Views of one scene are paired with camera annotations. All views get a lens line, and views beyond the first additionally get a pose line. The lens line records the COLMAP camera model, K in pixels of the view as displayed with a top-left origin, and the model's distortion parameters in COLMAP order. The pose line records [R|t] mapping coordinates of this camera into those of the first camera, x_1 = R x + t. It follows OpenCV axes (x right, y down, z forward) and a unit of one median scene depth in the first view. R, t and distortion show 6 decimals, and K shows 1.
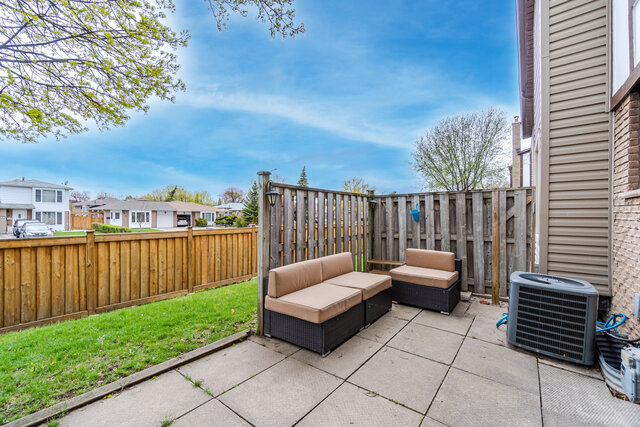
lens RADIAL K [[279.3, 0, 314.9], [0, 279.3, 215.9], [0, 0, 1]] dist [-0.003181, -0.000255]
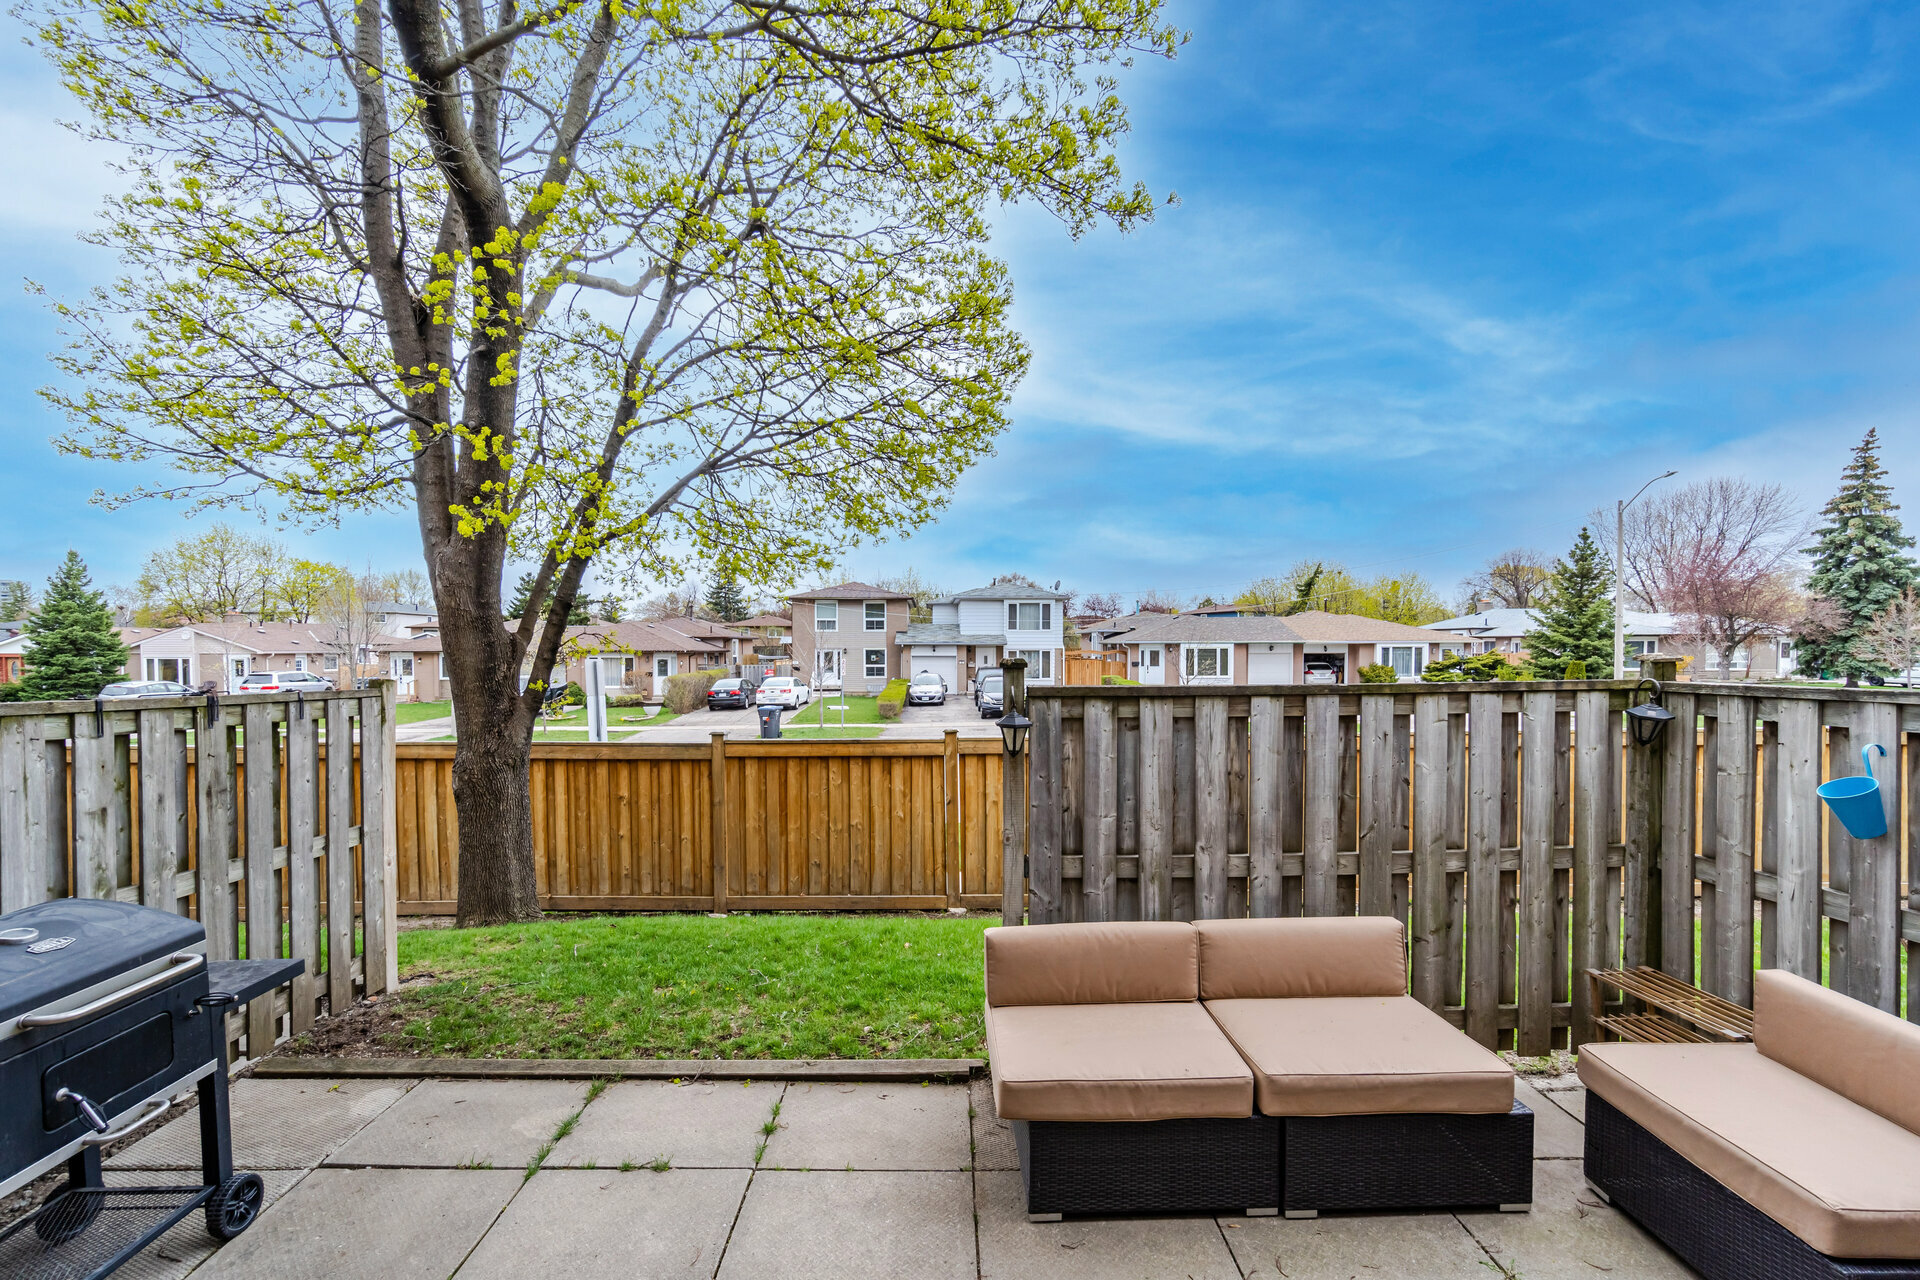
lens RADIAL K [[837.9, 0, 944.8], [0, 837.9, 647.3], [0, 0, 1]] dist [-0.003181, -0.000255]
pose [[0.615098, -0.004134, -0.788440, 0.343329], [0.004729, 0.999988, -0.001553, -0.092433], [0.788436, -0.002774, 0.615110, 0.115272]]
